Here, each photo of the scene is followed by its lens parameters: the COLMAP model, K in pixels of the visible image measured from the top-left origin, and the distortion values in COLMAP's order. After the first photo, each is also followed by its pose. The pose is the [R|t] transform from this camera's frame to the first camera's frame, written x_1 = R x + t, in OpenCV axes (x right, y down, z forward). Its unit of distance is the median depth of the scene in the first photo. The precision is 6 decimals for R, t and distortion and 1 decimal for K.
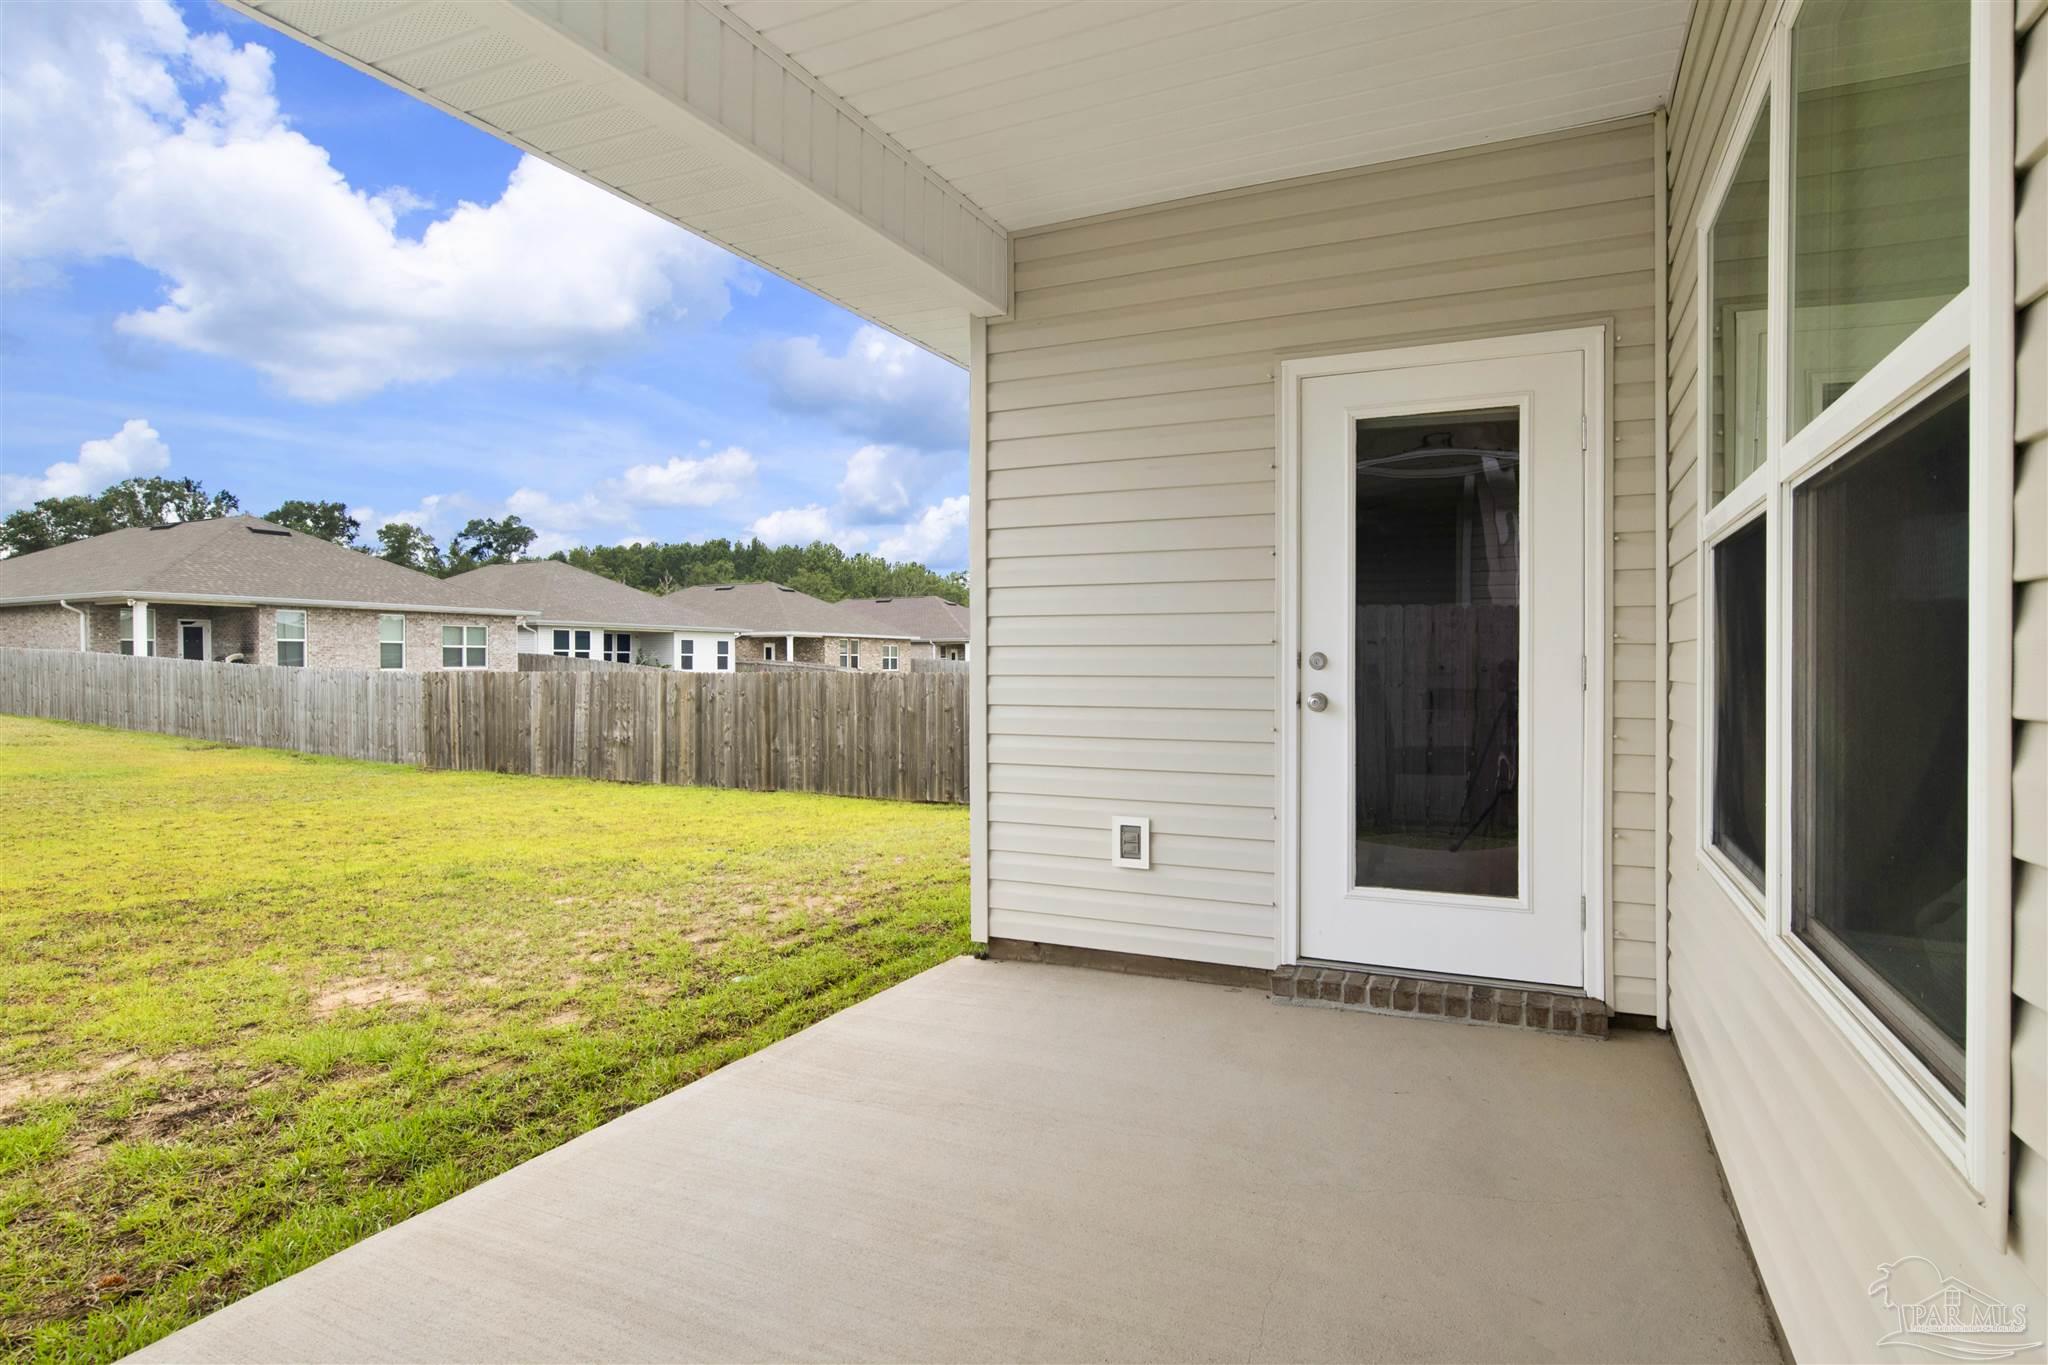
lens RADIAL K [[1100.0, 0, 1024.0], [0, 1100.0, 682.5], [0, 0, 1]] dist [0.001039, 0.000896]
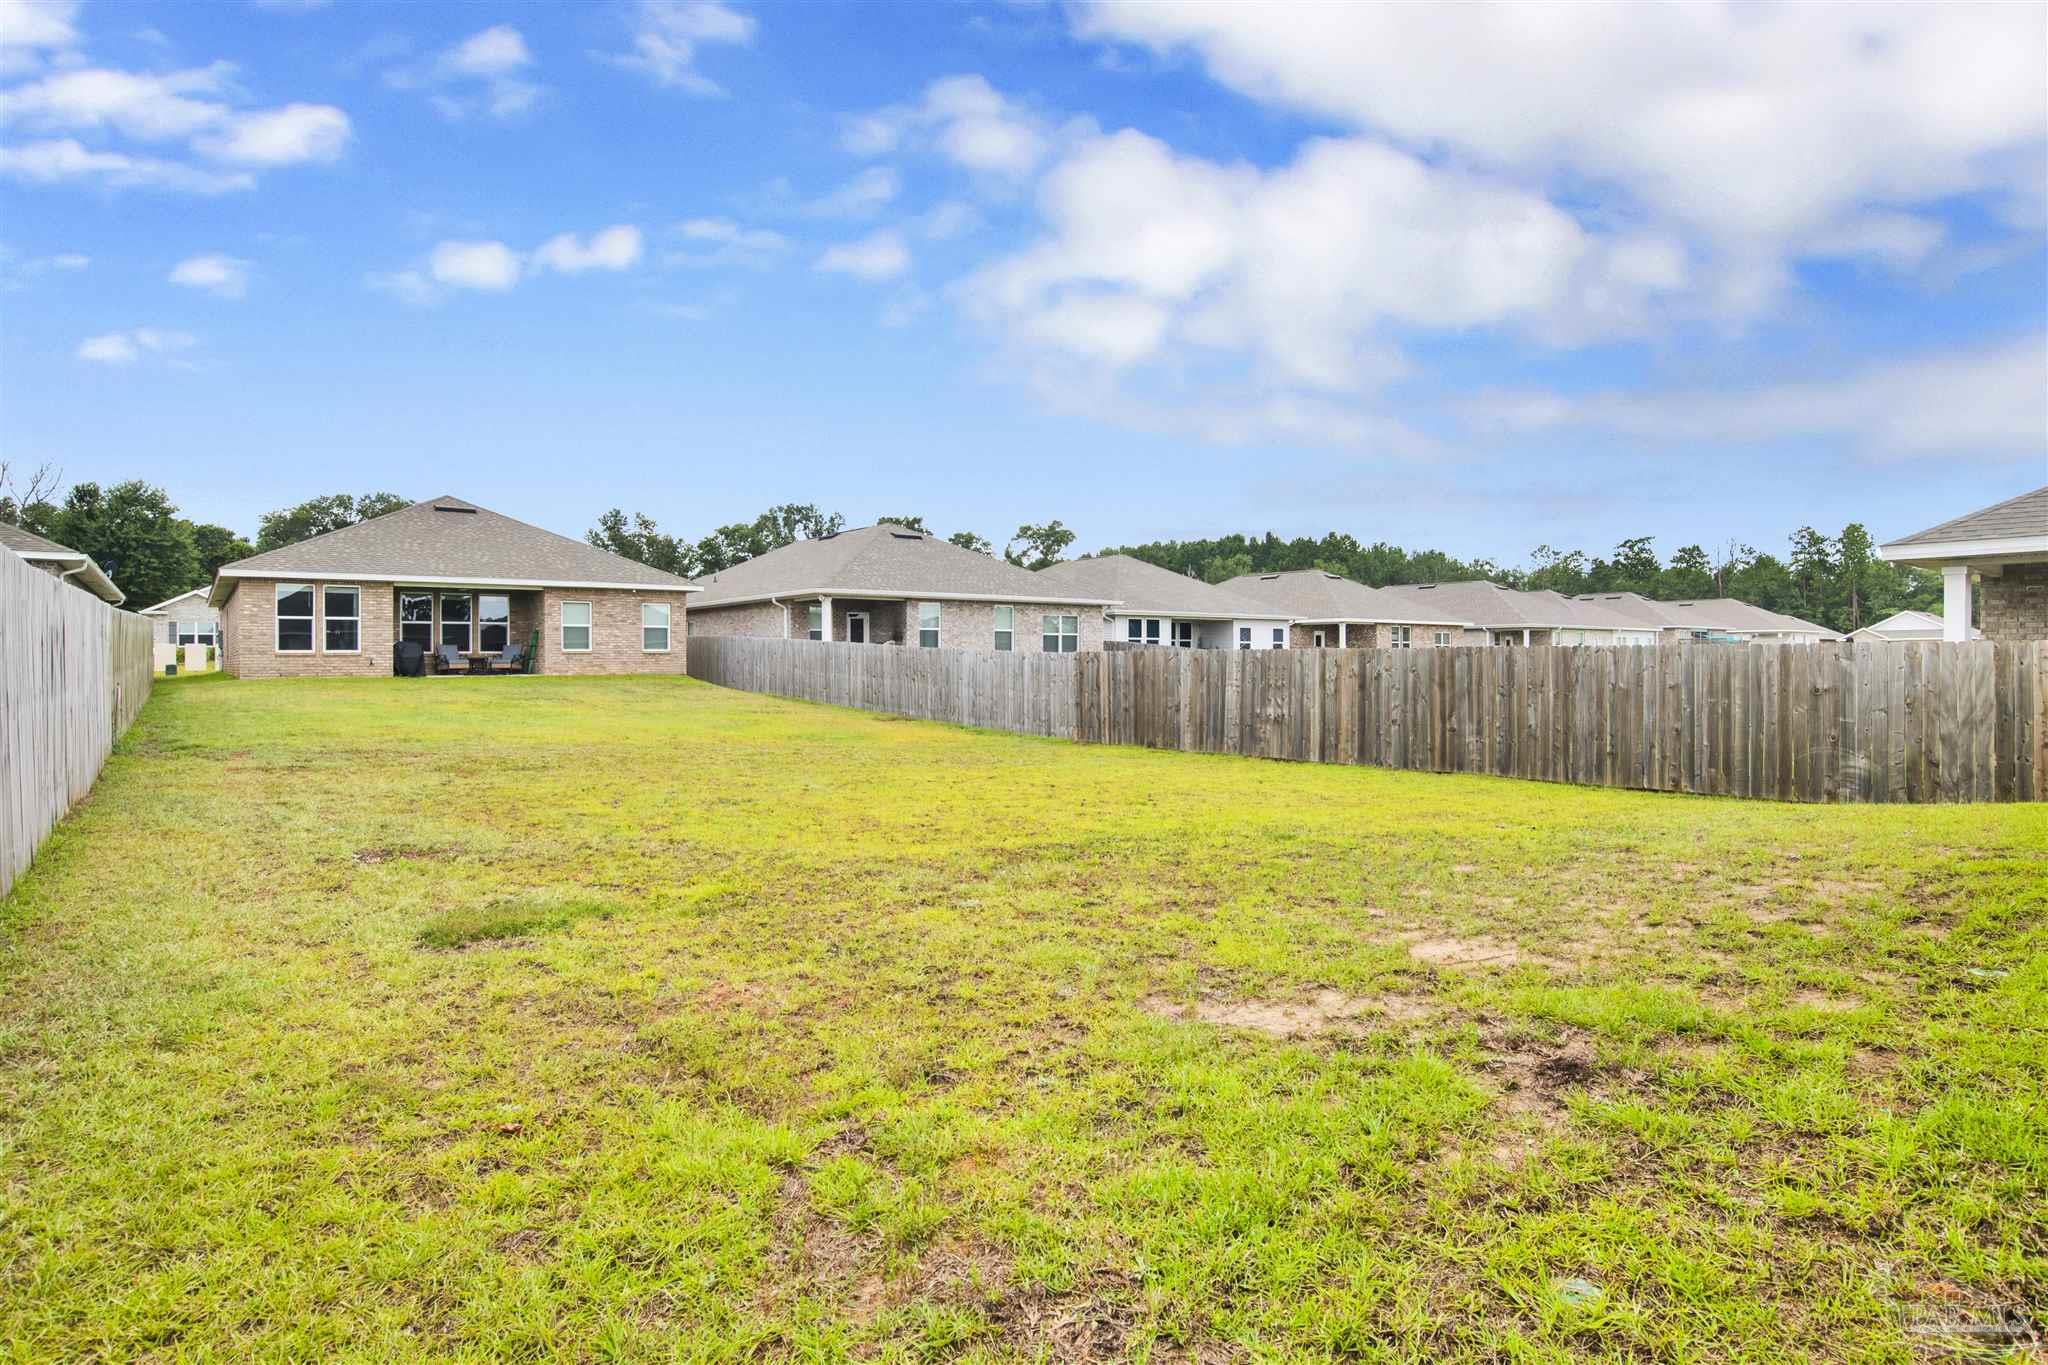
lens RADIAL K [[1077.2, 0, 1024.0], [0, 1077.2, 682.5], [0, 0, 1]] dist [-0.076454, 0.000779]
pose [[0.920227, 0.005164, -0.391351, -0.174622], [-0.004719, 0.999987, 0.002099, 0.017735], [0.391357, -0.000084, 0.920239, 0.014465]]
